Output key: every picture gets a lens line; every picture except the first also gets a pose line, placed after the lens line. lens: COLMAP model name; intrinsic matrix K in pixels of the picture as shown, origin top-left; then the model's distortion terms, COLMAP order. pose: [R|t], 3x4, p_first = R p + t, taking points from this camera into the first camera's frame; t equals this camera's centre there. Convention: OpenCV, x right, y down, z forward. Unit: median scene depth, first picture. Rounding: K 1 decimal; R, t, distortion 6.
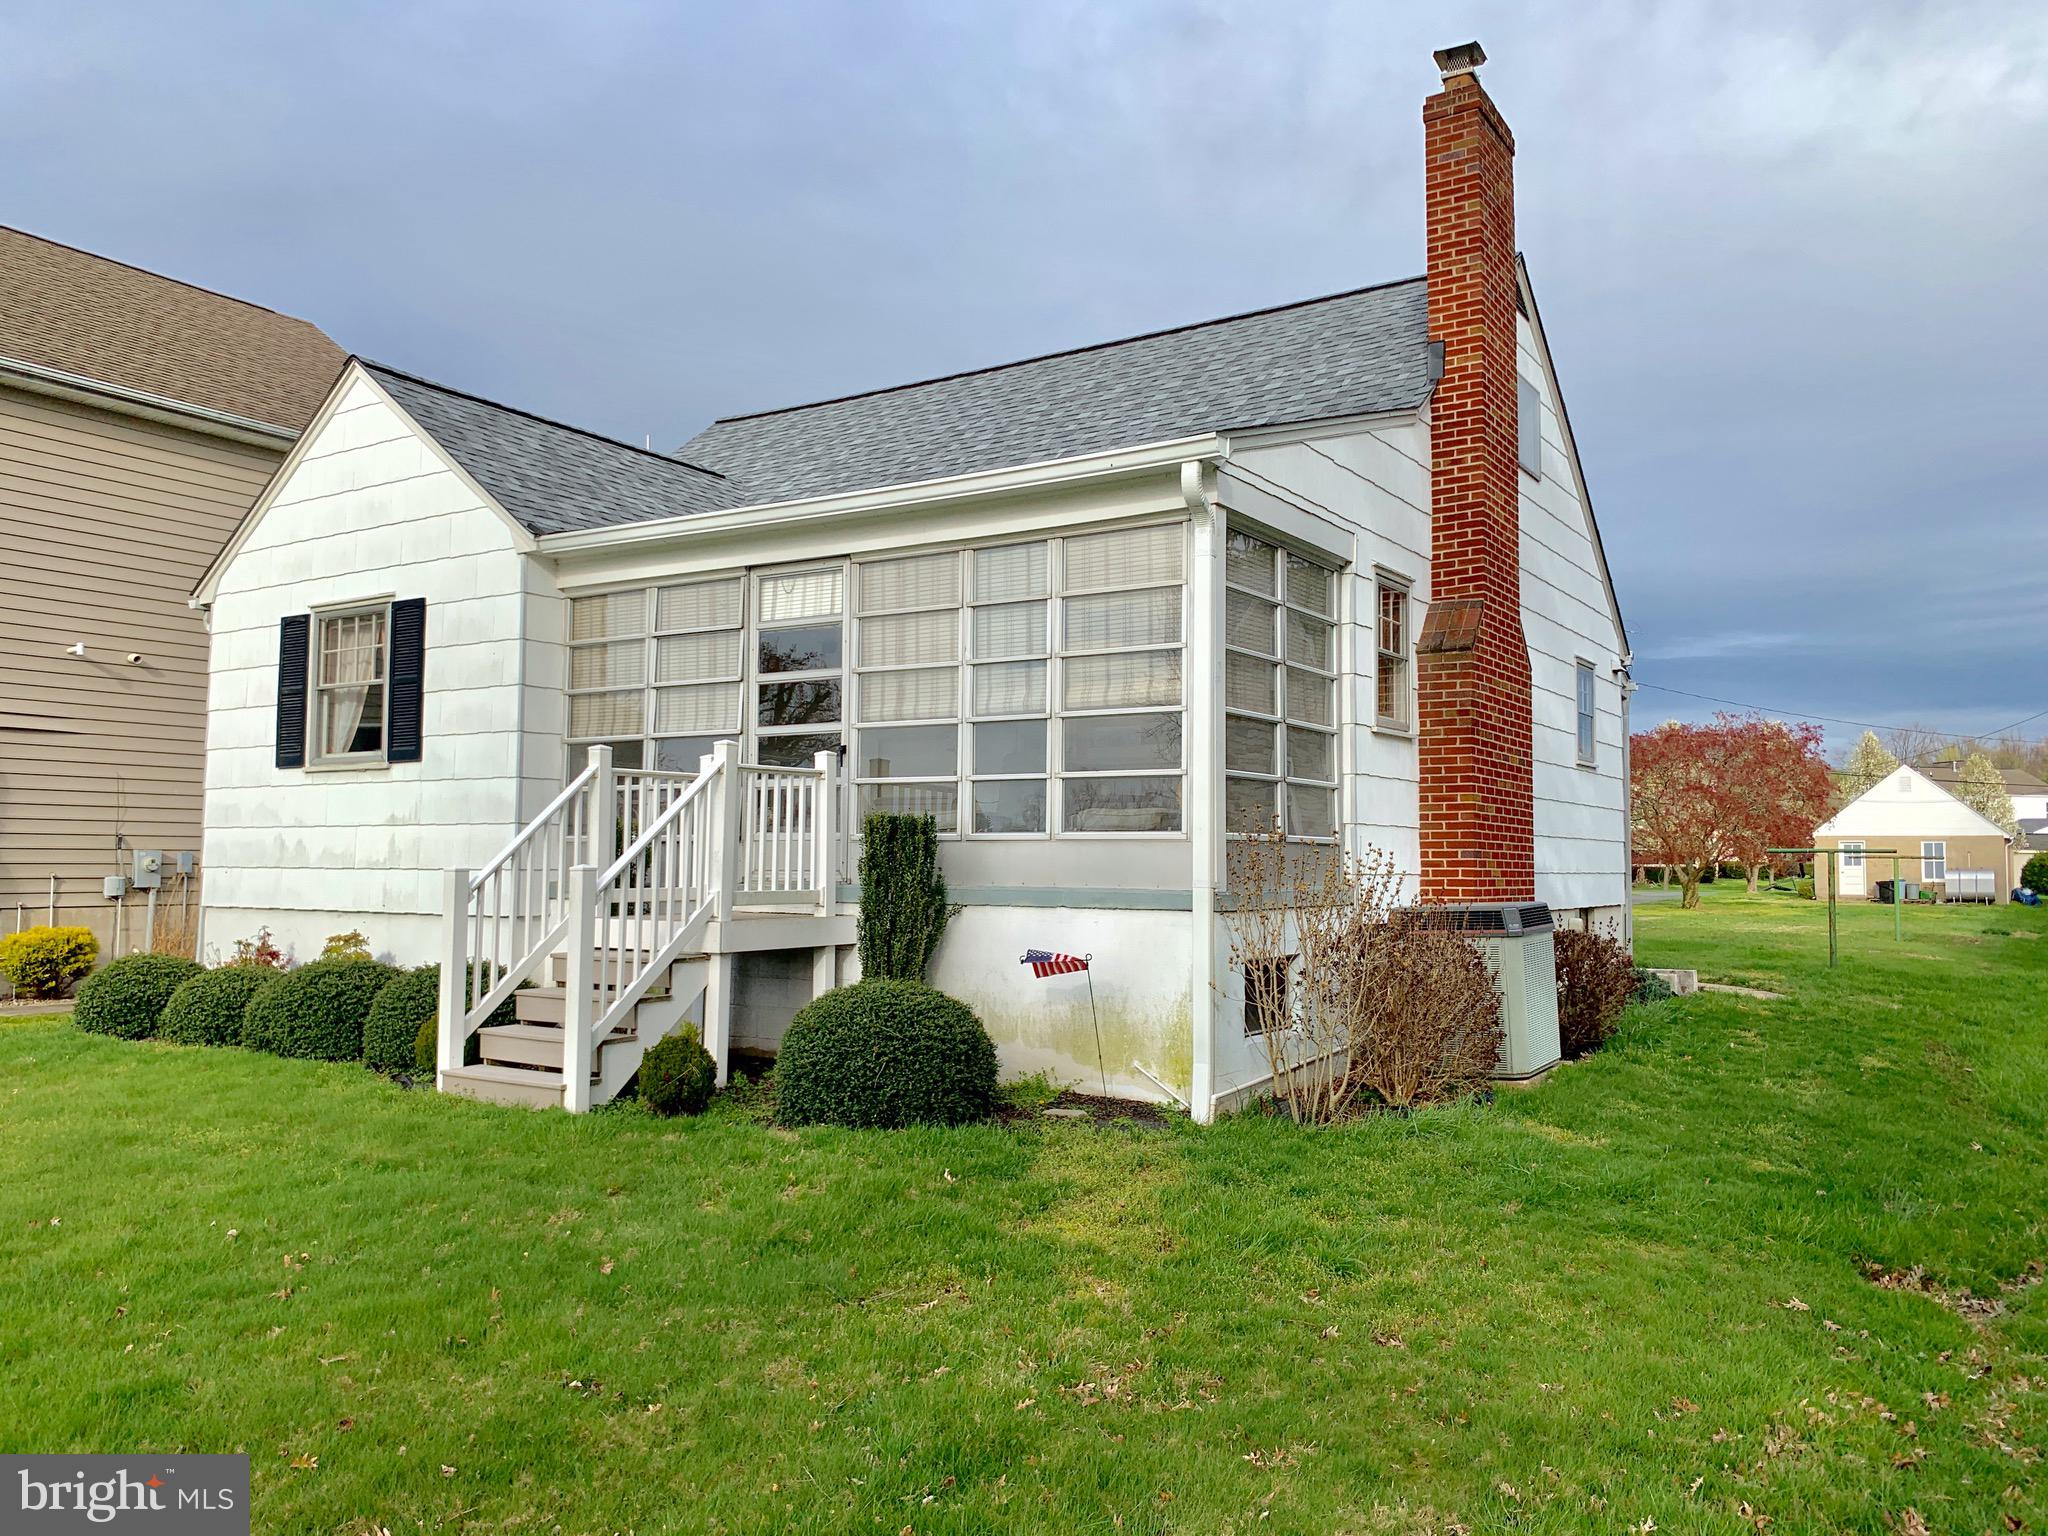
lens RADIAL K [[1574.3, 0, 1052.4], [0, 1574.3, 769.6], [0, 0, 1]] dist [0.003267, -0.019198]
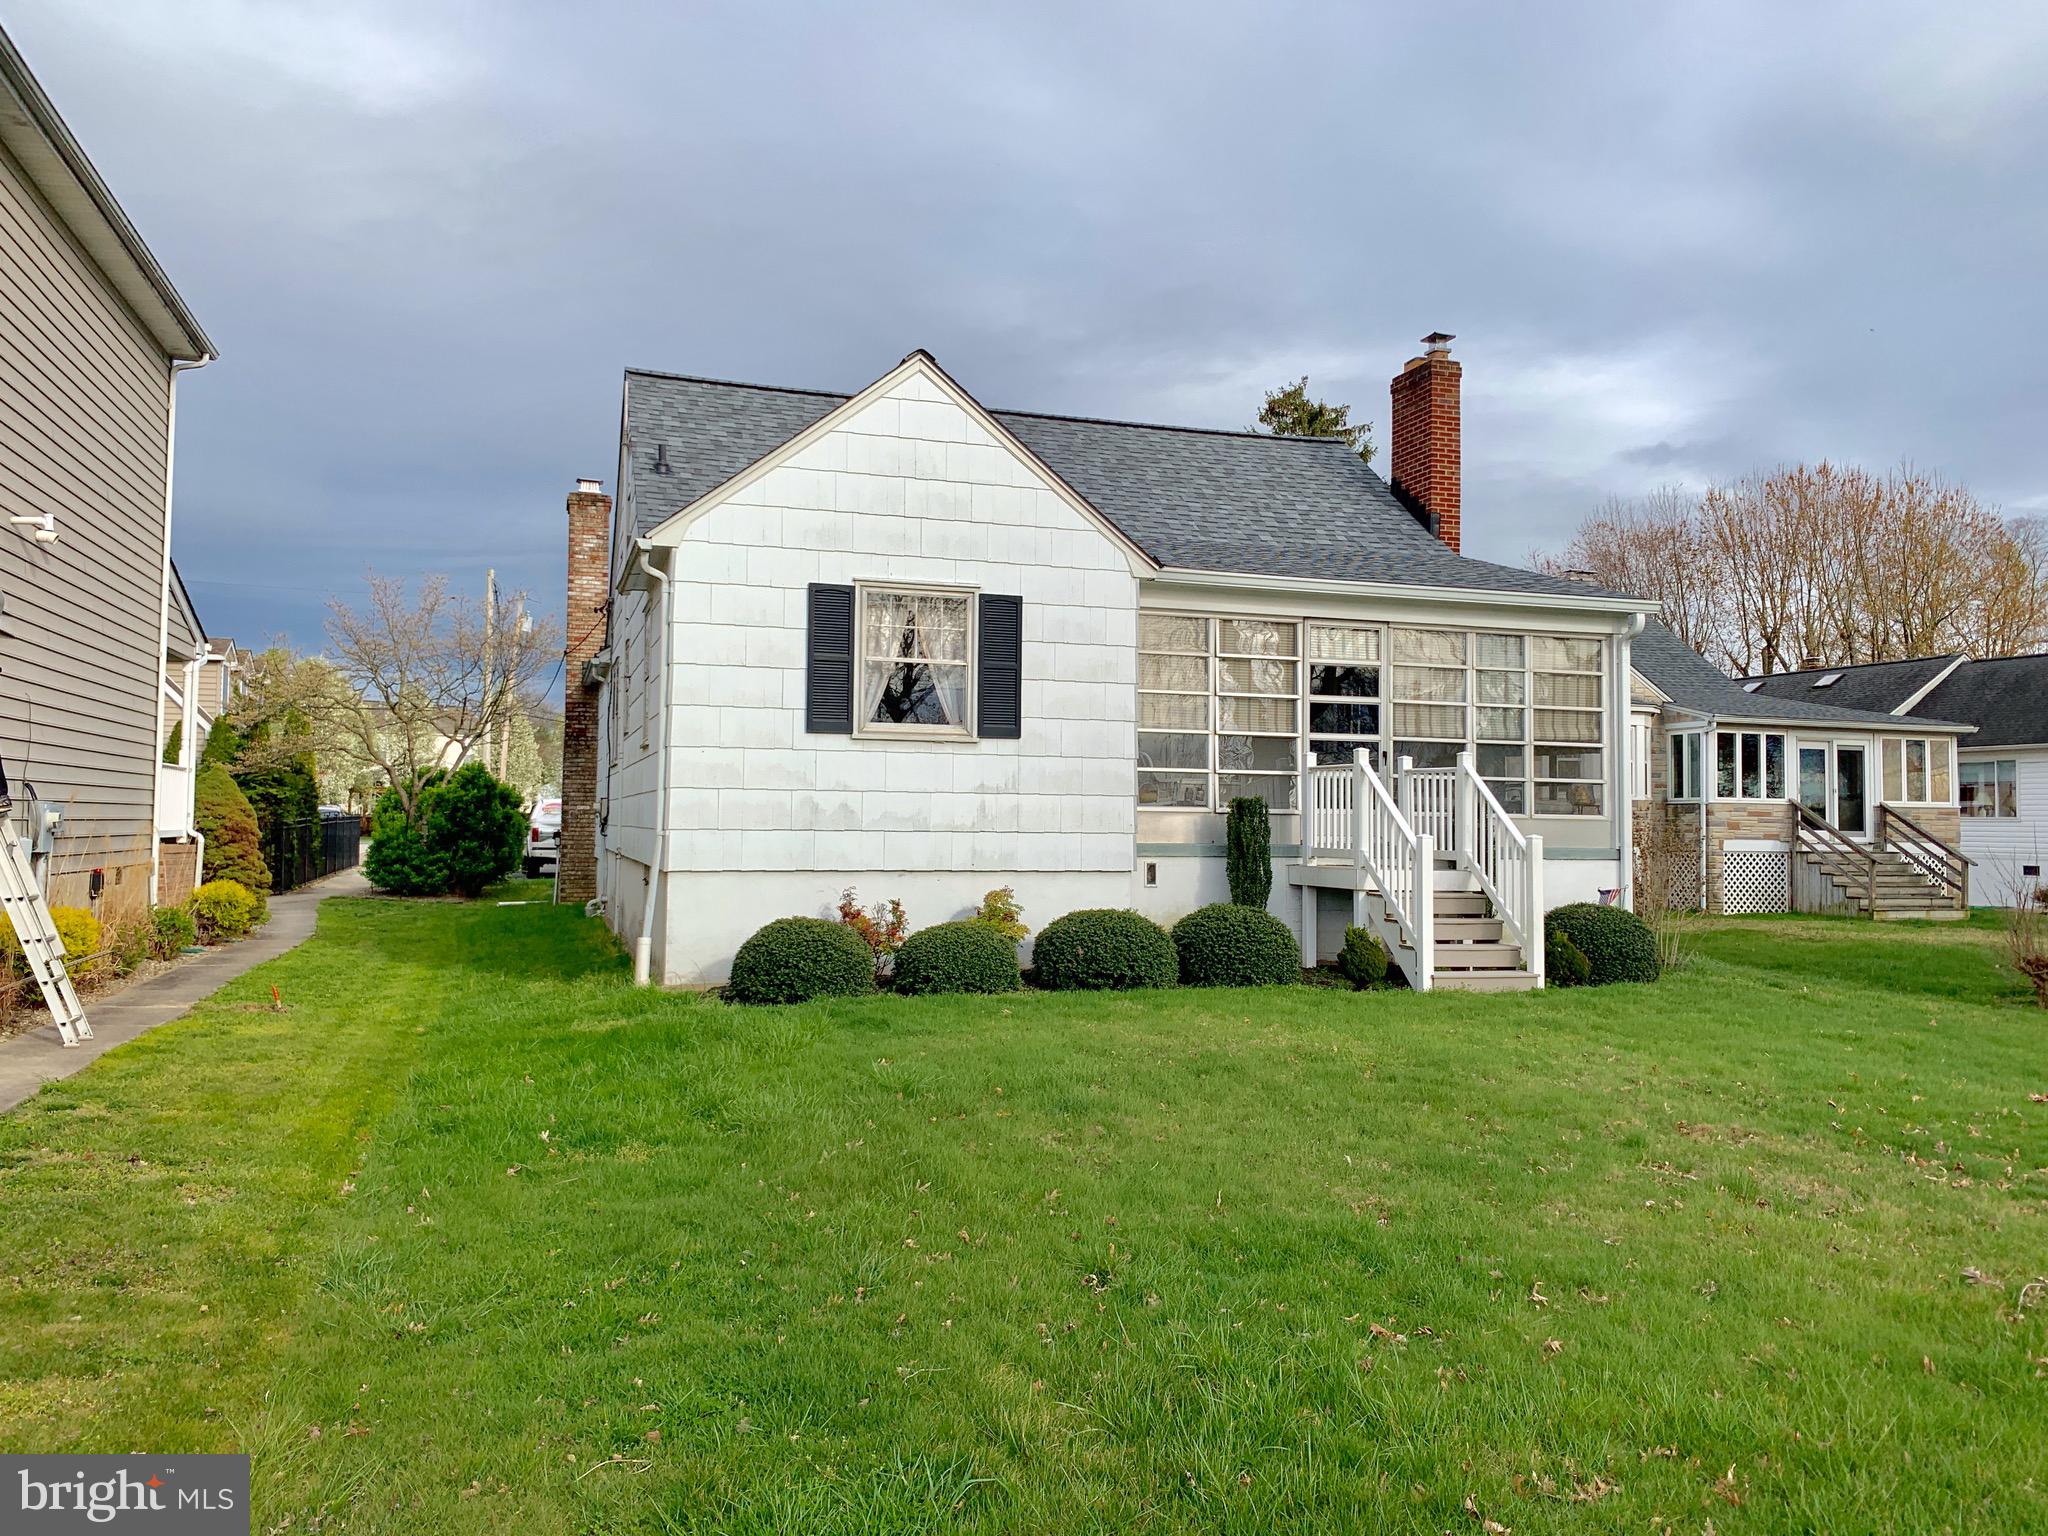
lens RADIAL K [[1570.2, 0, 1042.4], [0, 1570.2, 767.2], [0, 0, 1]] dist [0.163569, -0.338016]
pose [[0.632969, 0.032601, 0.773491, -1.330557], [-0.055660, 0.998444, 0.003466, 0.010941], [-0.772174, -0.045246, 0.633798, 0.268163]]
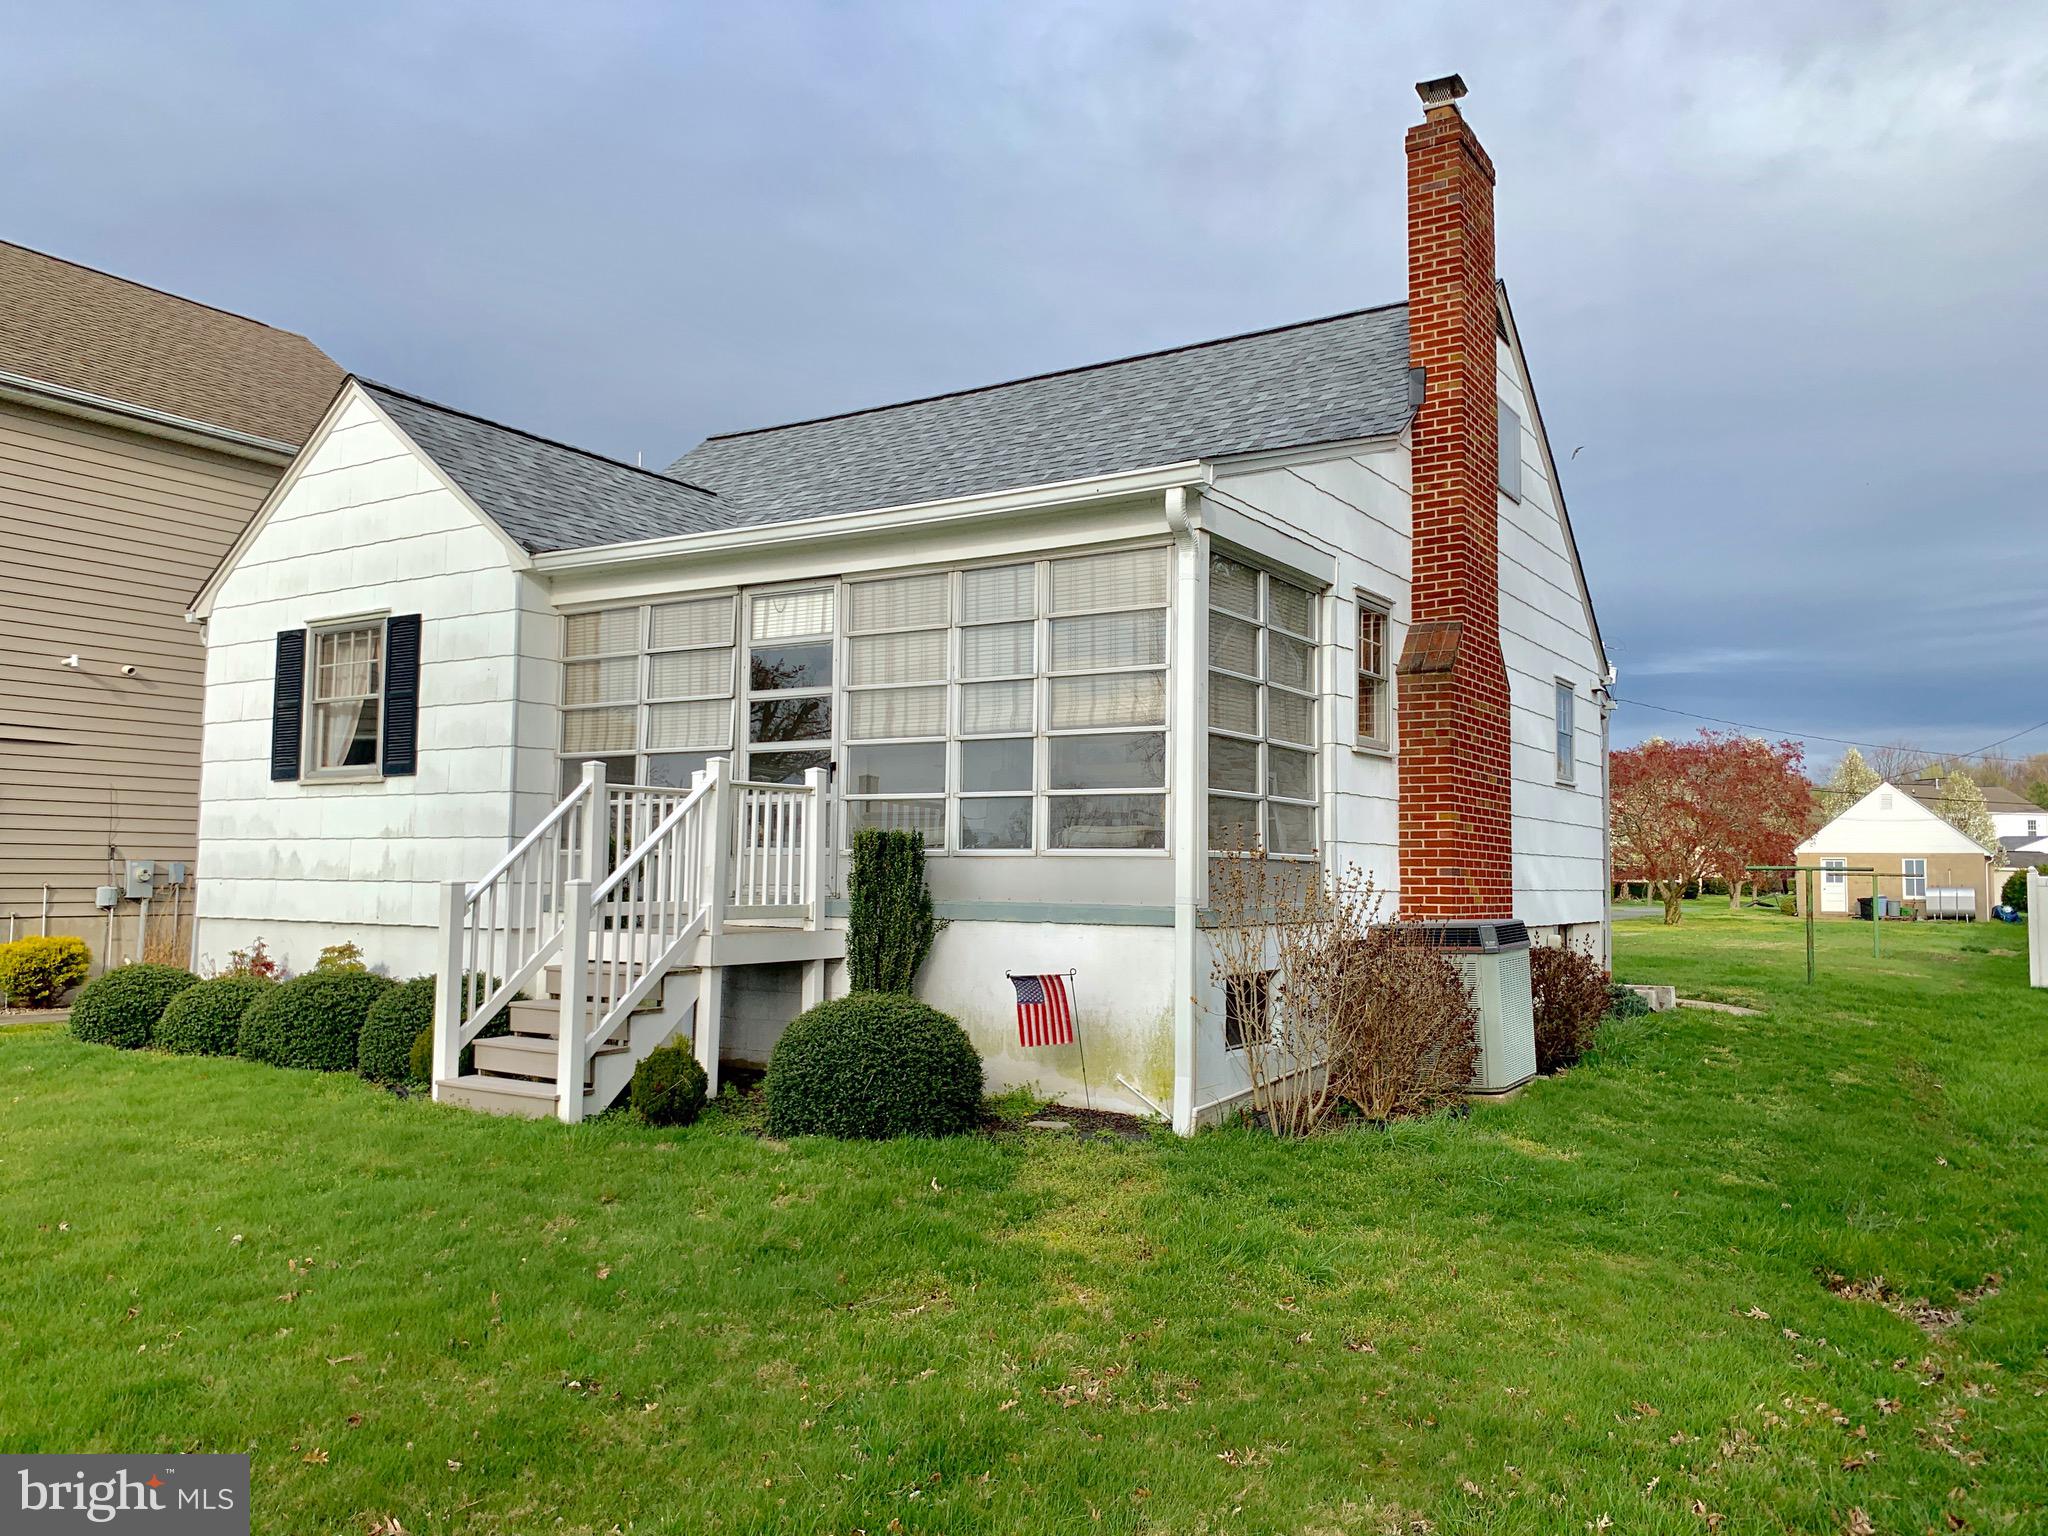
lens RADIAL K [[1572.7, 0, 1047.4], [0, 1572.7, 770.5], [0, 0, 1]] dist [0.001872, -0.013172]
pose [[0.999973, 0.005046, 0.005407, 0.000254], [-0.005006, 0.999960, -0.007380, -0.002885], [-0.005445, 0.007353, 0.999958, -0.015375]]
